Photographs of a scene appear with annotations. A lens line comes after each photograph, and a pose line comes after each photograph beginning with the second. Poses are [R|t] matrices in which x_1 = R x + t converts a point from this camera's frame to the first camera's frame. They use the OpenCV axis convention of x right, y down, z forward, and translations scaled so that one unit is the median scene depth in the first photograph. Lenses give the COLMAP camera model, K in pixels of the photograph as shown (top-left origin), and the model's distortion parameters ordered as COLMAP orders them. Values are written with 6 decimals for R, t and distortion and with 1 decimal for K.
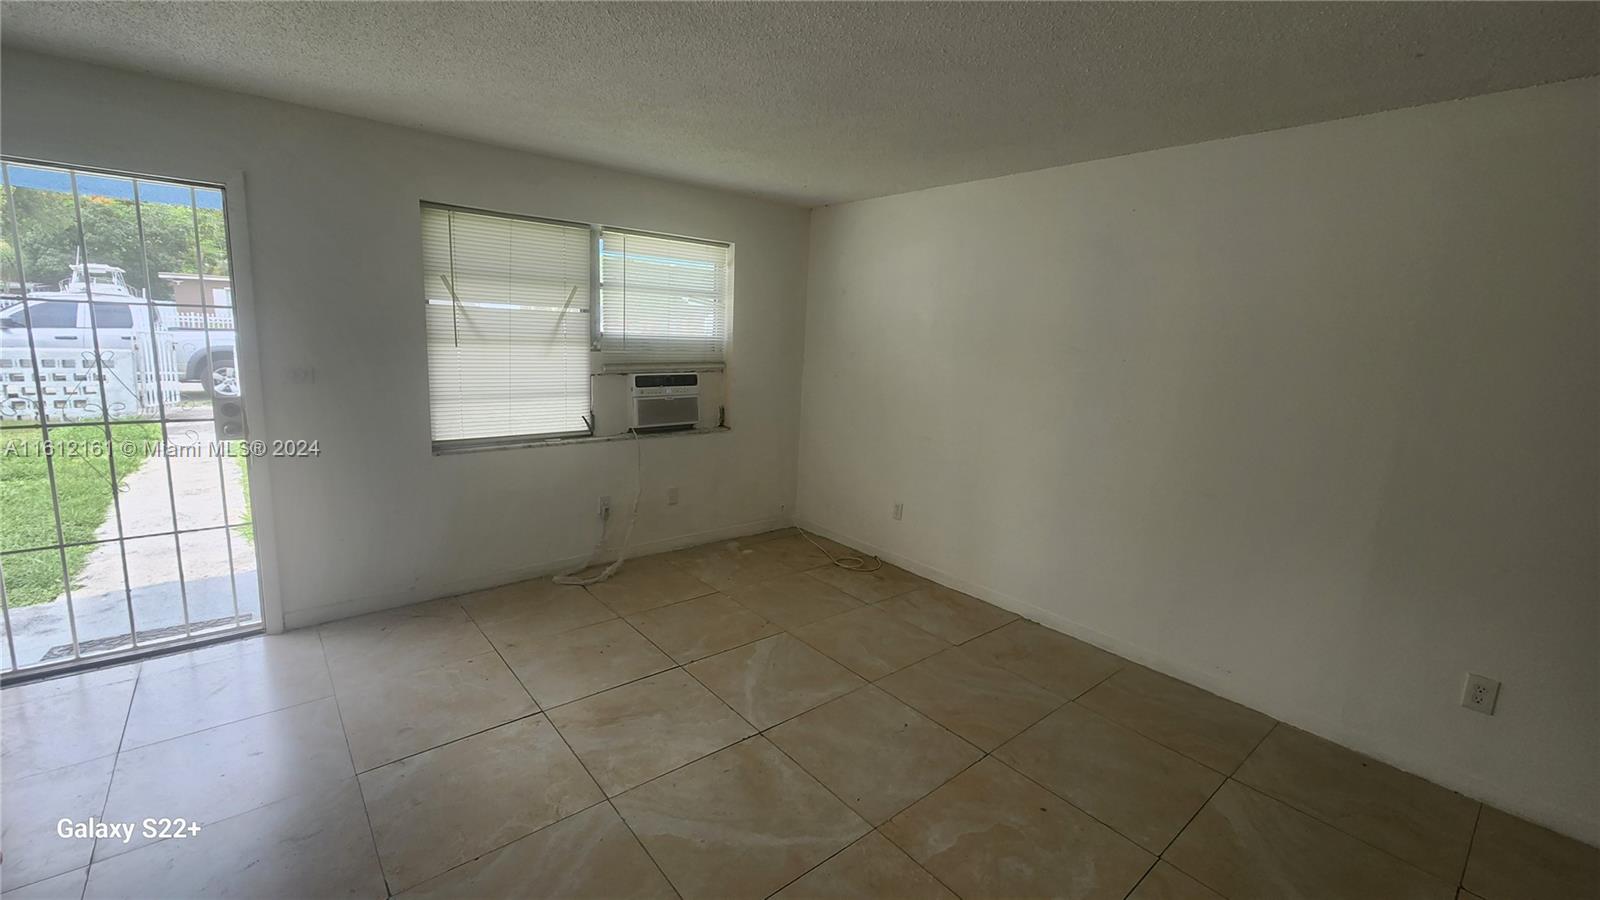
lens RADIAL K [[658.2, 0, 803.0], [0, 658.2, 439.0], [0, 0, 1]] dist [-0.002605, -0.000204]
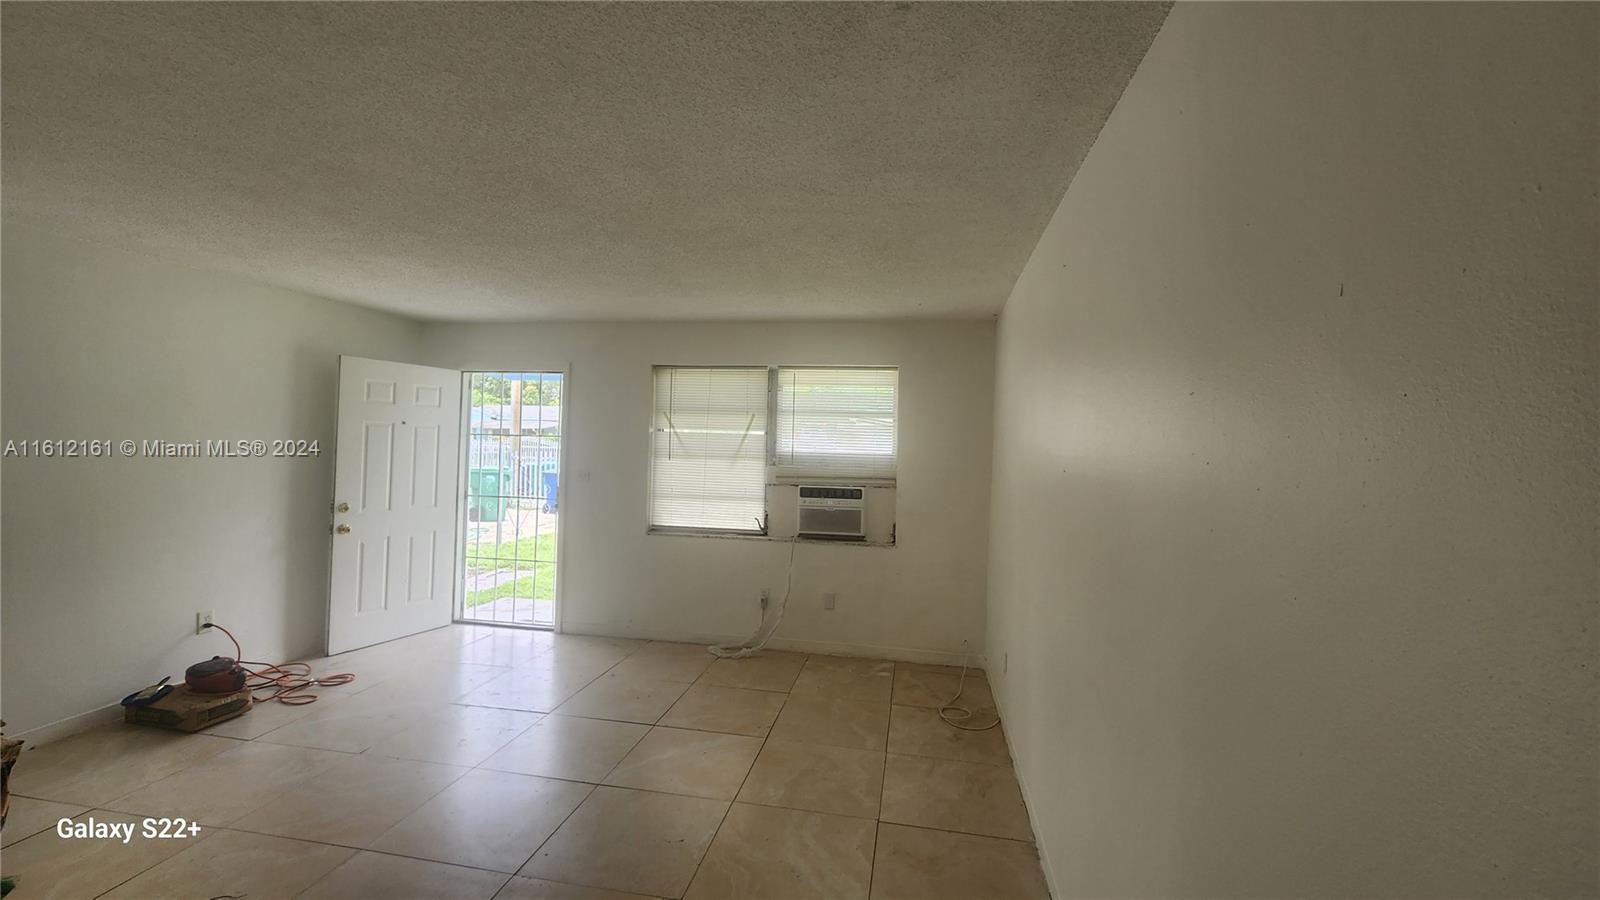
lens RADIAL K [[658.2, 0, 803.0], [0, 658.2, 439.0], [0, 0, 1]] dist [-0.002605, -0.000204]
pose [[0.637026, -0.031068, -0.770216, 0.650769], [-0.126330, 0.981470, -0.144074, -0.013297], [0.760420, 0.189081, 0.621297, 0.274838]]
